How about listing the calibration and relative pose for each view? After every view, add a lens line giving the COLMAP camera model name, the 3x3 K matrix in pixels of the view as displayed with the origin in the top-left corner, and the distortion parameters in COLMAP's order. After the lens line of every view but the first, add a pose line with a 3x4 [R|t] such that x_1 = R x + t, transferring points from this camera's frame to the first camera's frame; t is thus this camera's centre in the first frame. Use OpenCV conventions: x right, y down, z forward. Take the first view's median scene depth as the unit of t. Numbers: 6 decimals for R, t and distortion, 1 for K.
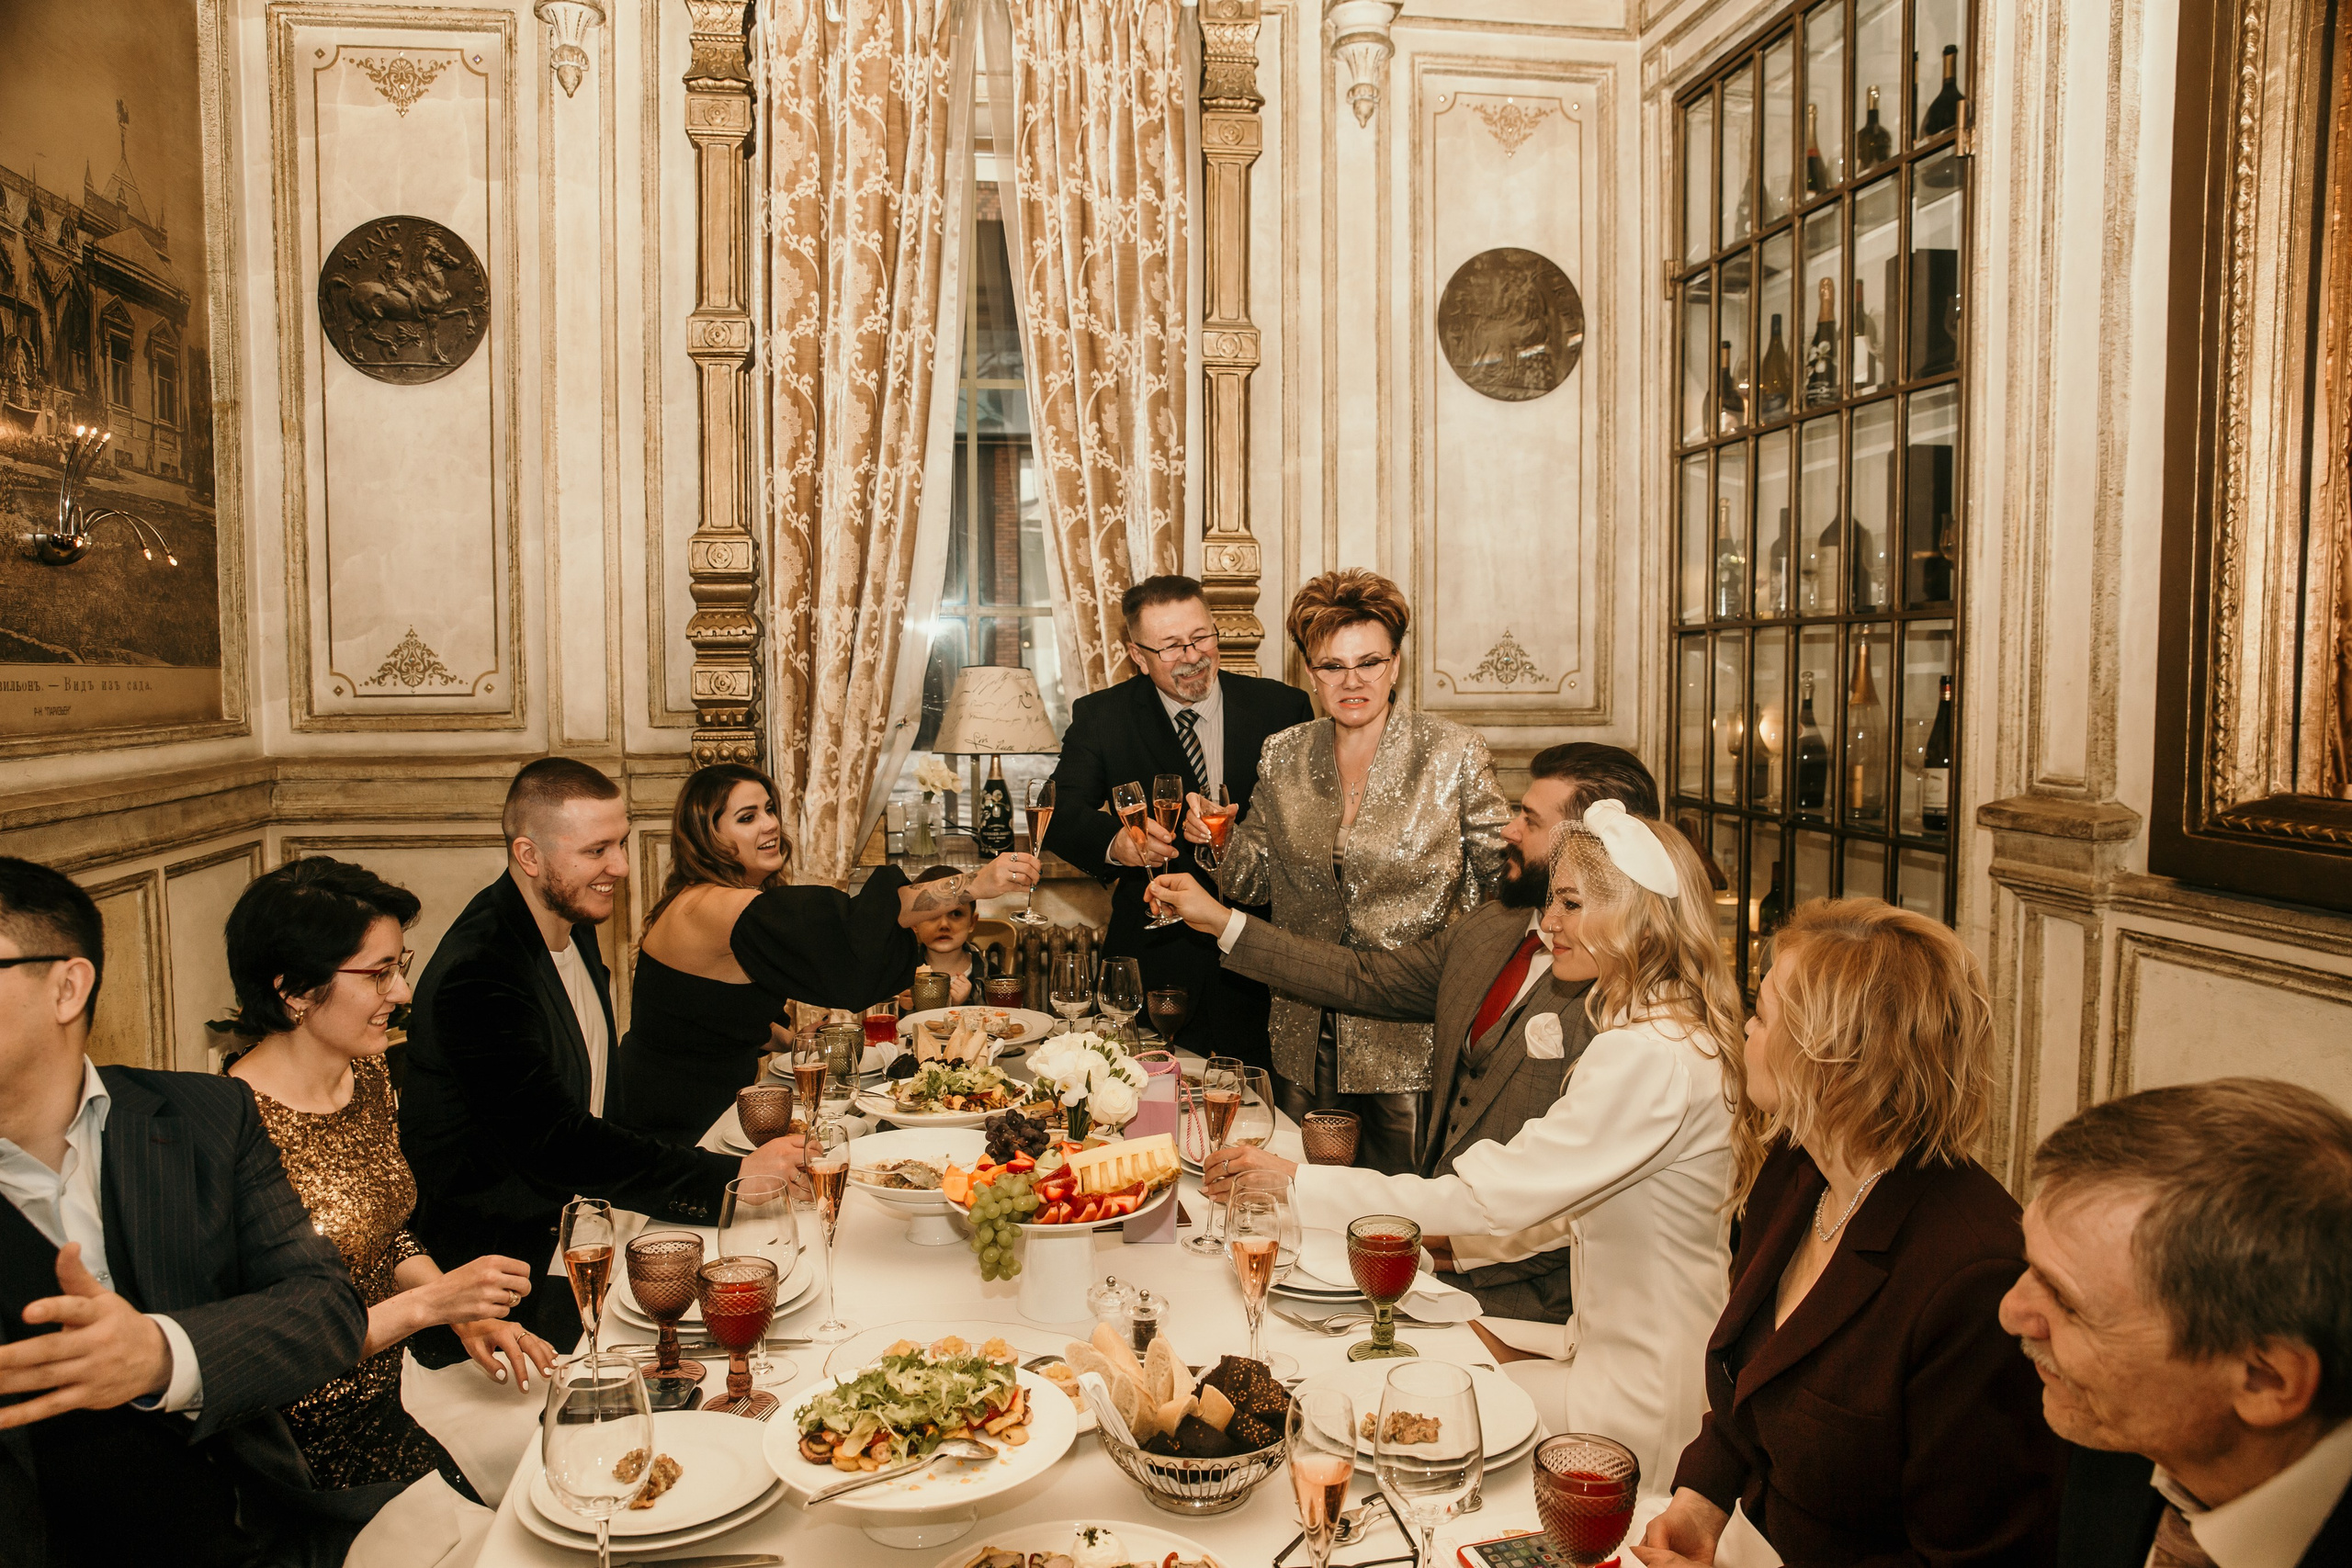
lens RADIAL K [[1590.7, 0, 1174.2], [0, 1590.7, 795.0], [0, 0, 1]] dist [-0.109303, 0.078988]
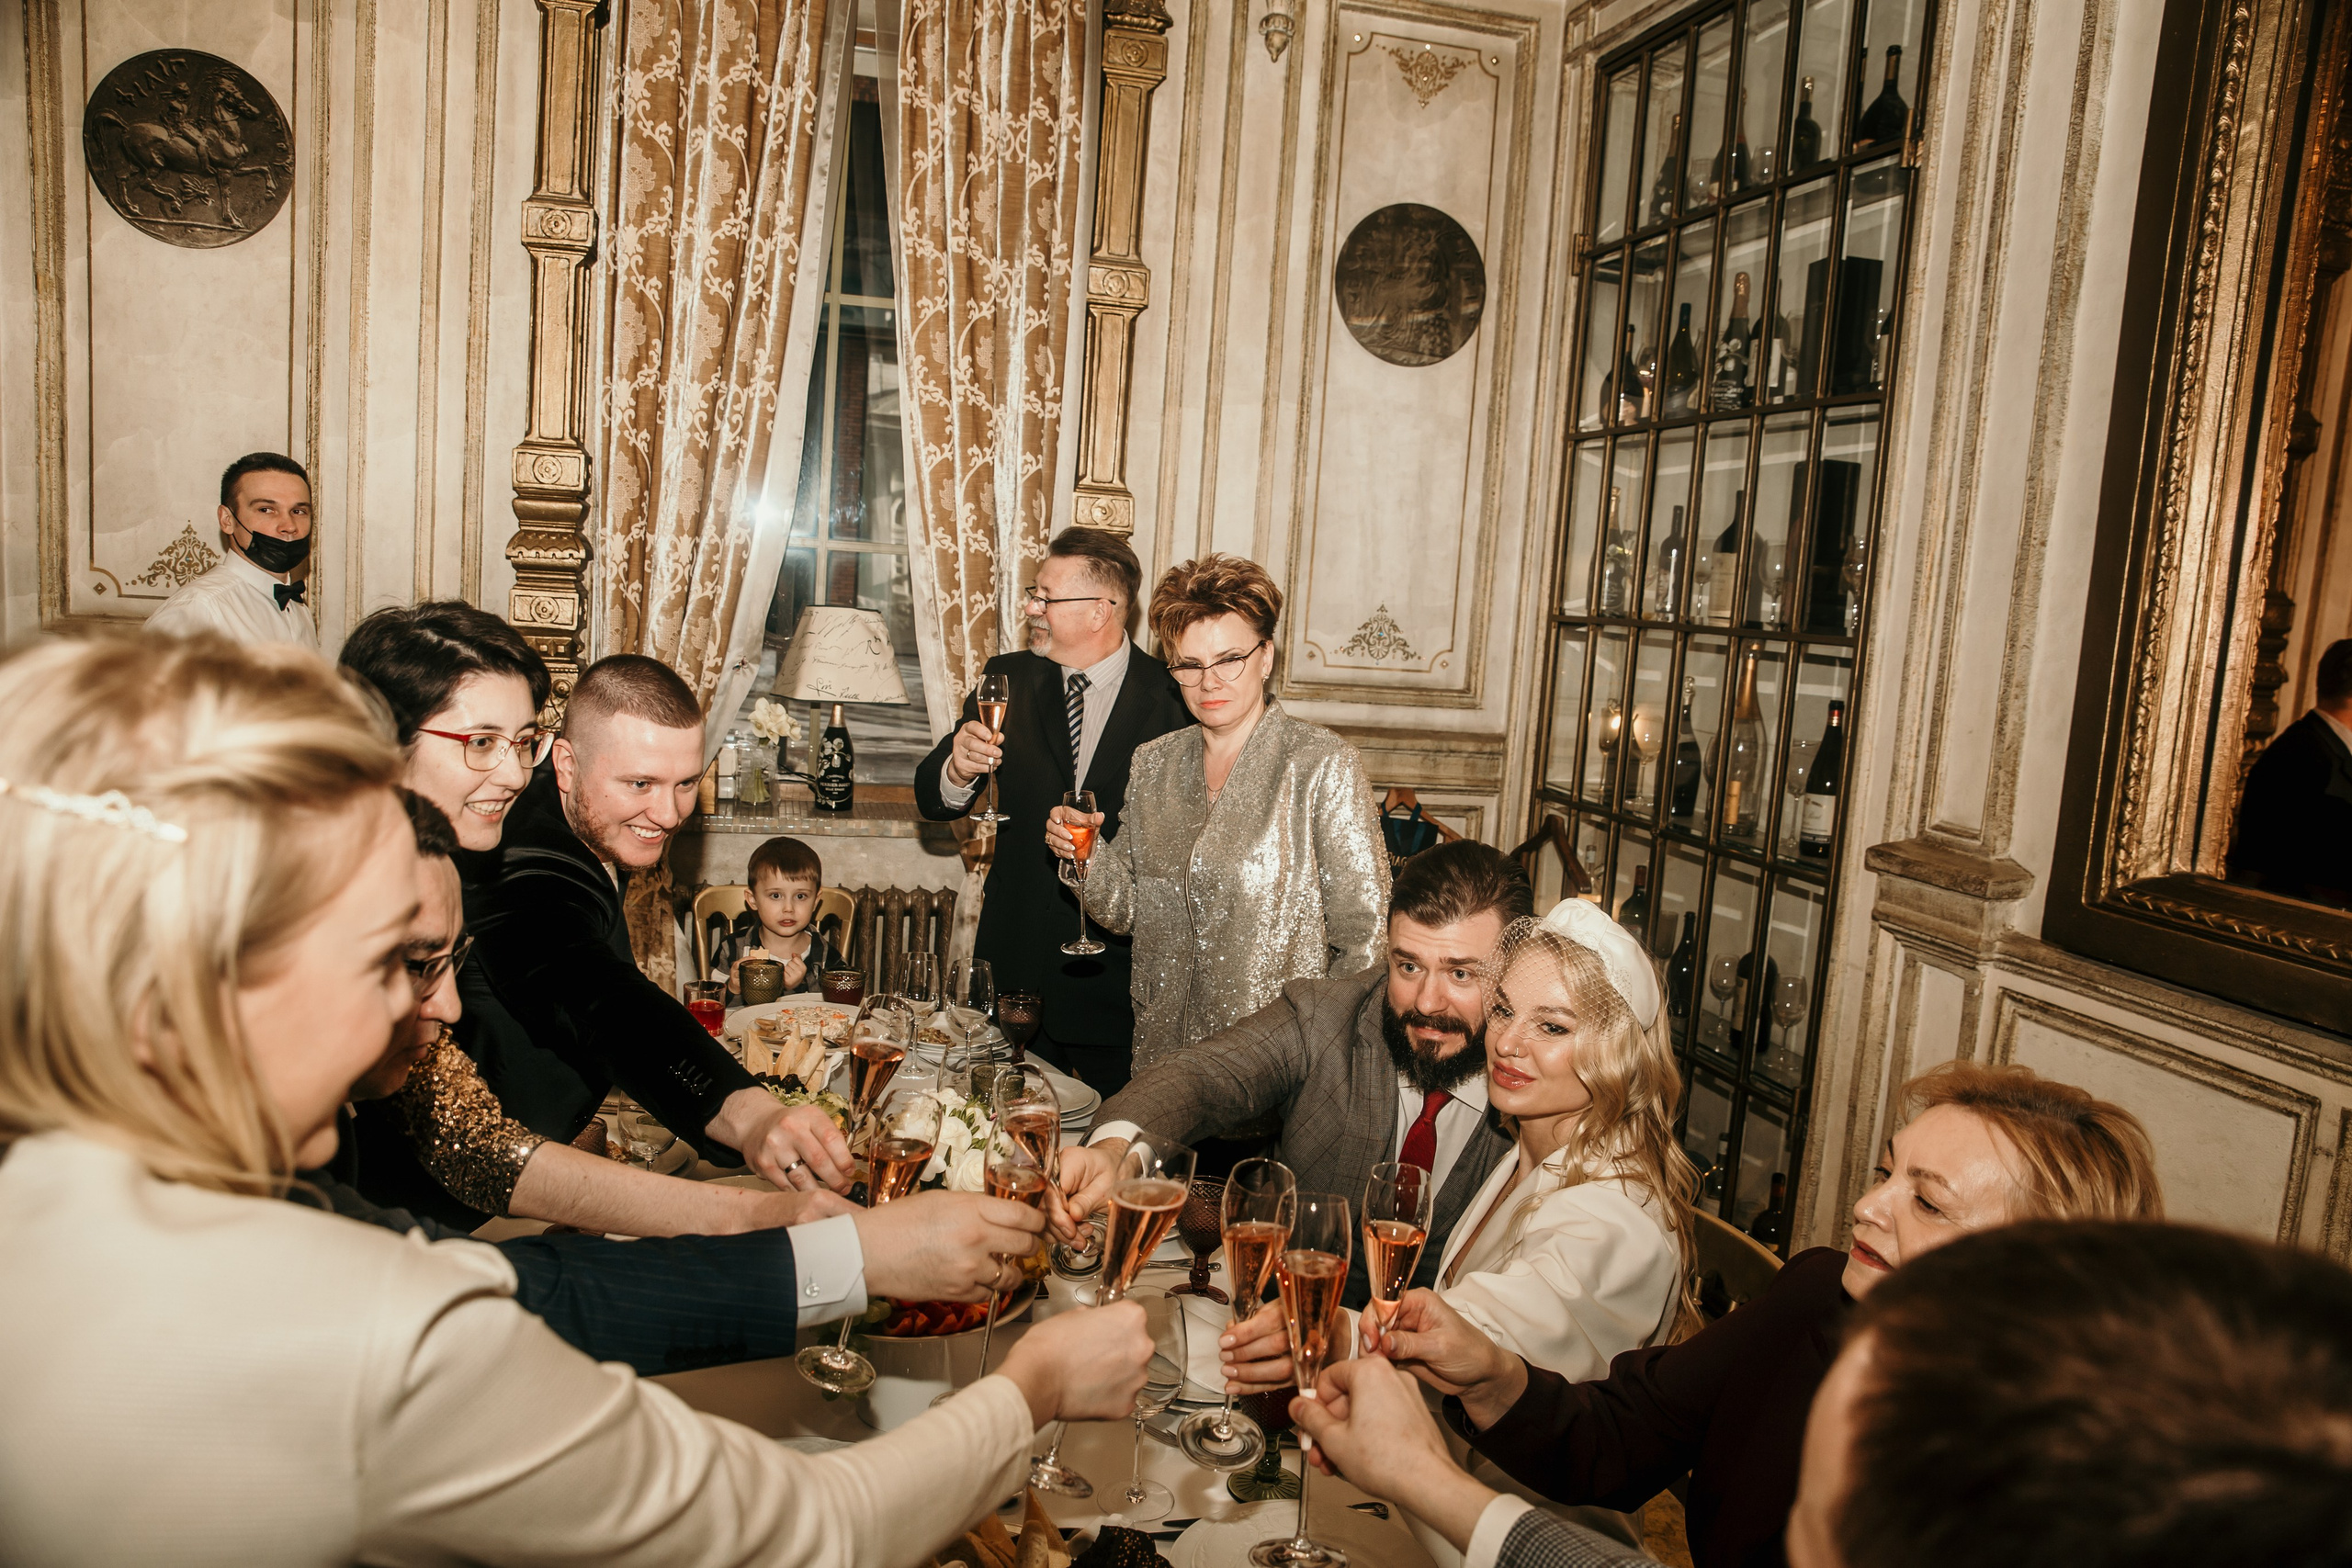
lens RADIAL K [[1590.7, 0, 1170.9], [0, 1590.7, 794.8], [0, 0, 1]] dist [-0.109303, 0.078988]
pose [[0.992453, 0.057518, 0.108295, -0.017390], [-0.063500, 0.996594, 0.052617, -0.035262], [-0.104900, -0.059097, 0.992725, 0.053411]]
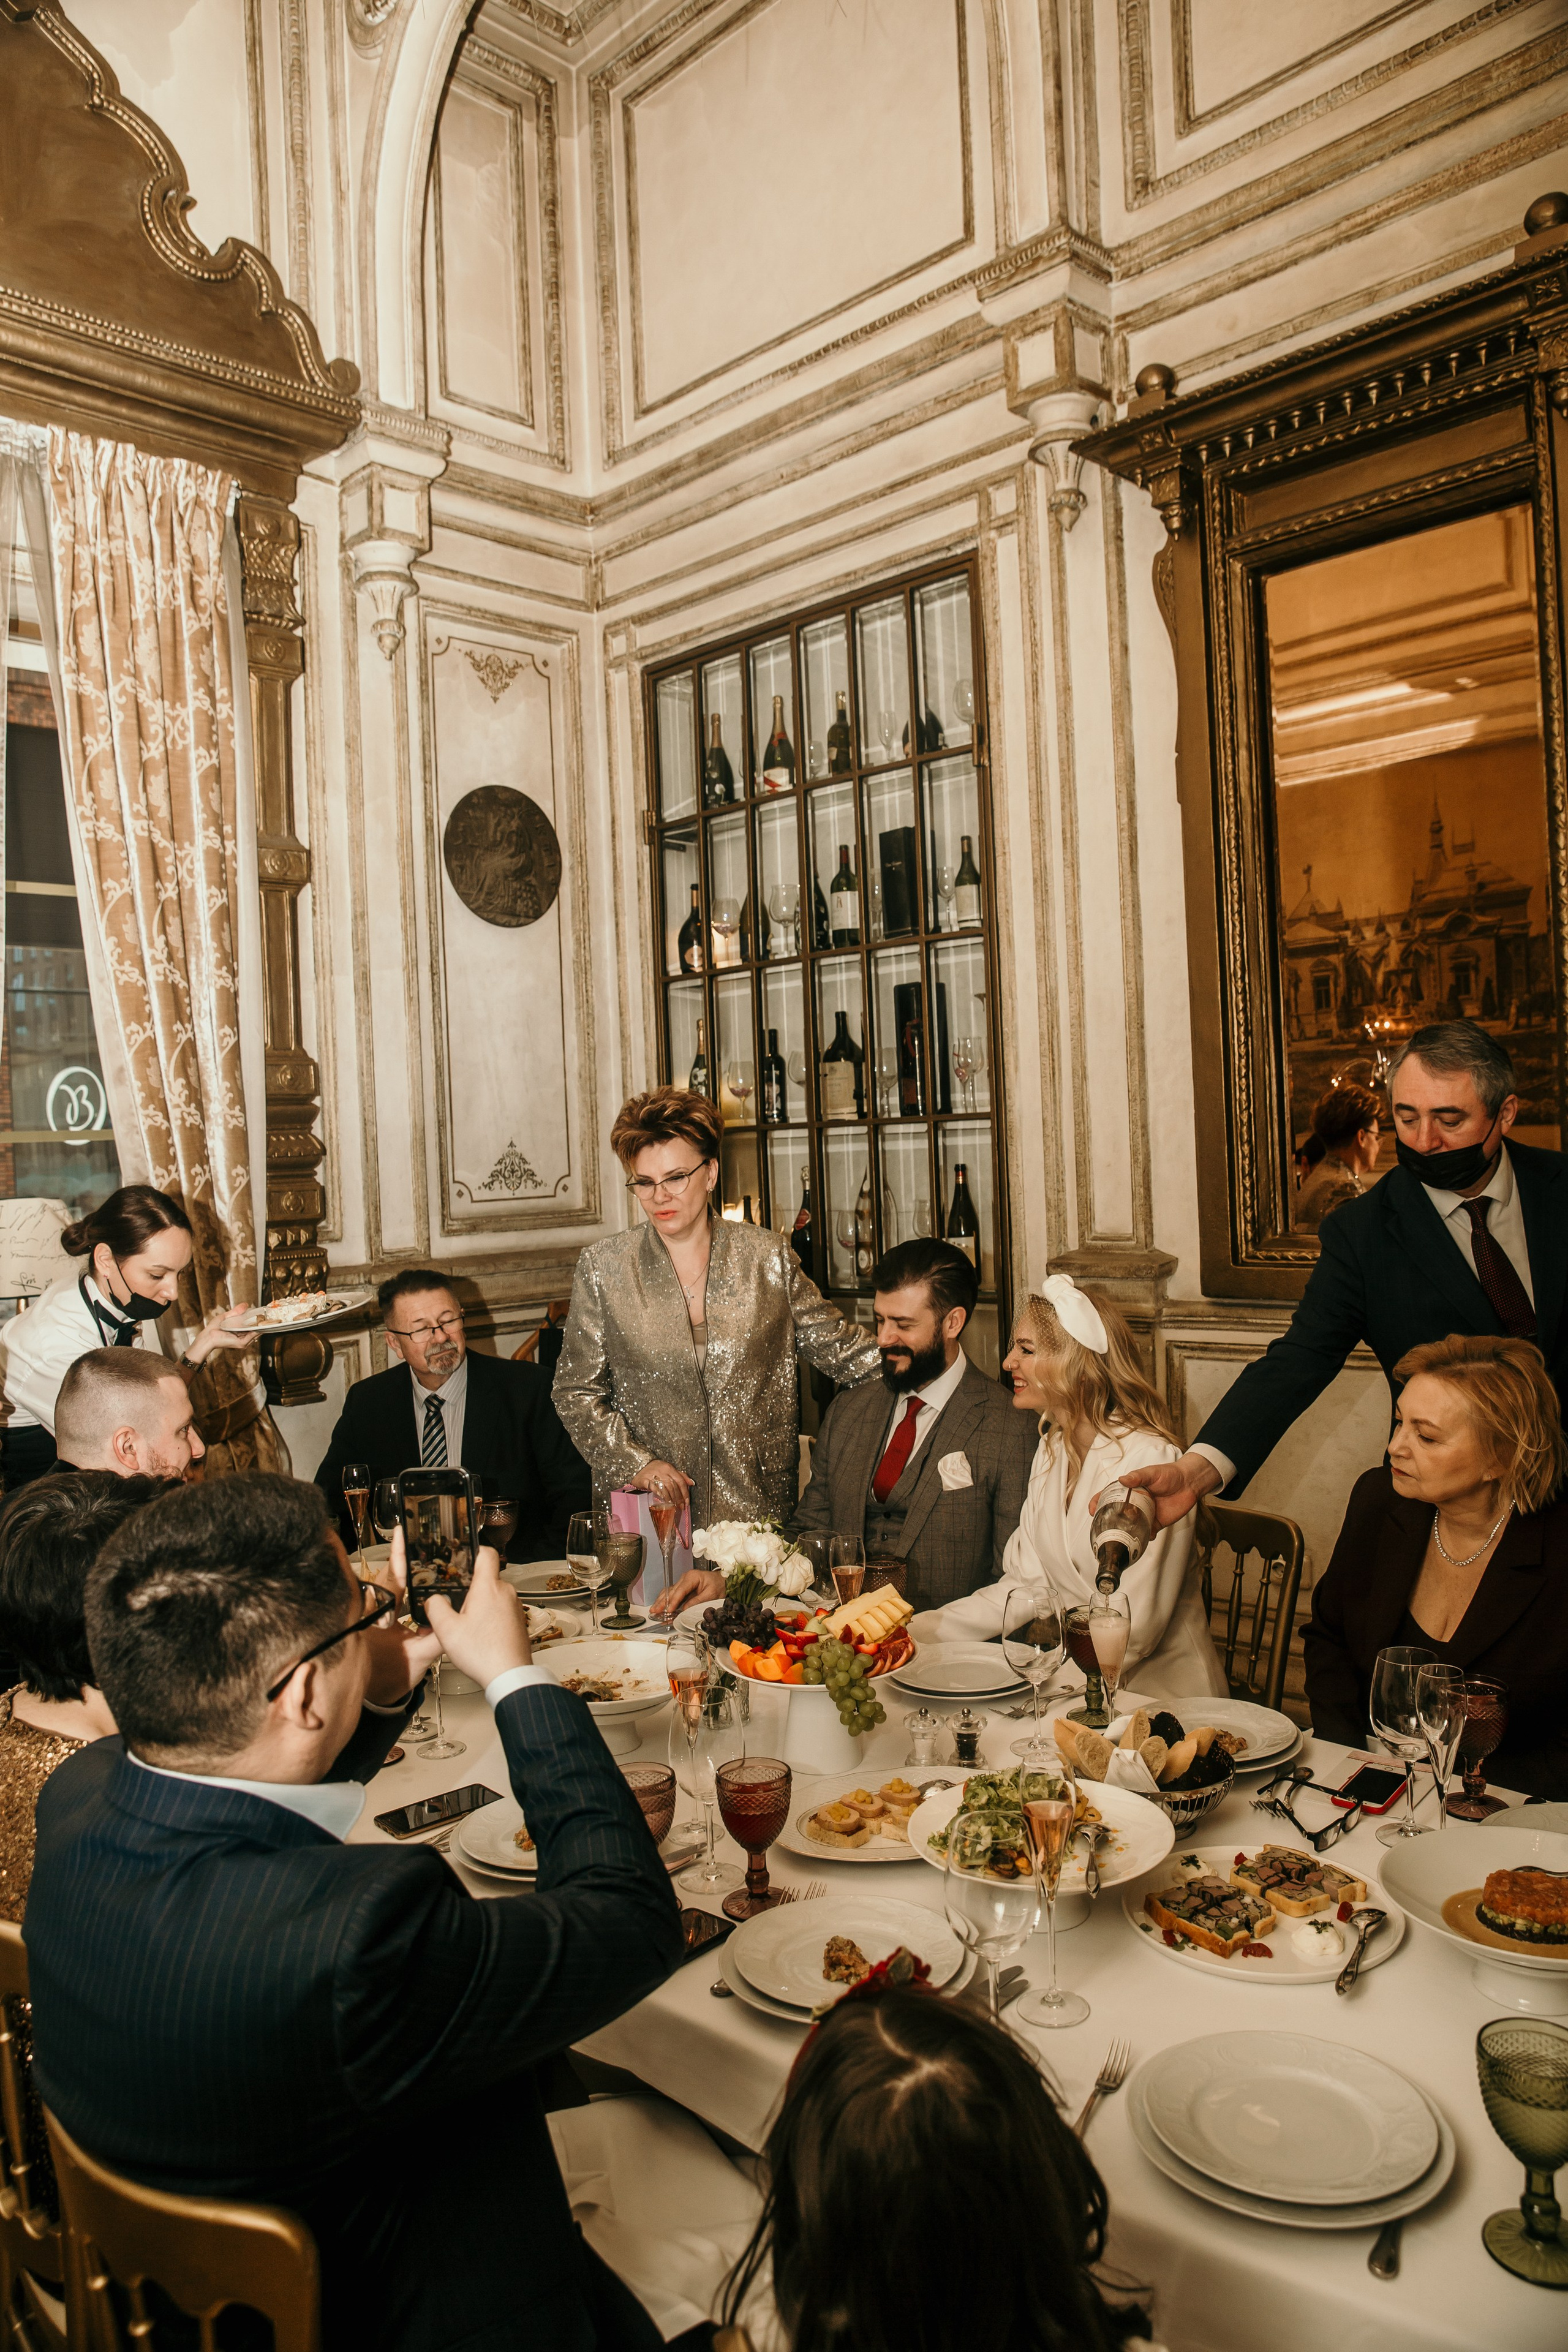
lens RADIAL K [[1590.9, 0, 756.4], [0, 1590.9, 1206.9], [0, 0, 1]] dist [-0.109303, 0.078988]
pose [[0.801514, -0.054178, 0.595516, -0.336627], [0.088511, 0.995666, -0.028546, -0.016150], [-0.591389, 0.075589, 0.802836, 0.051698]]
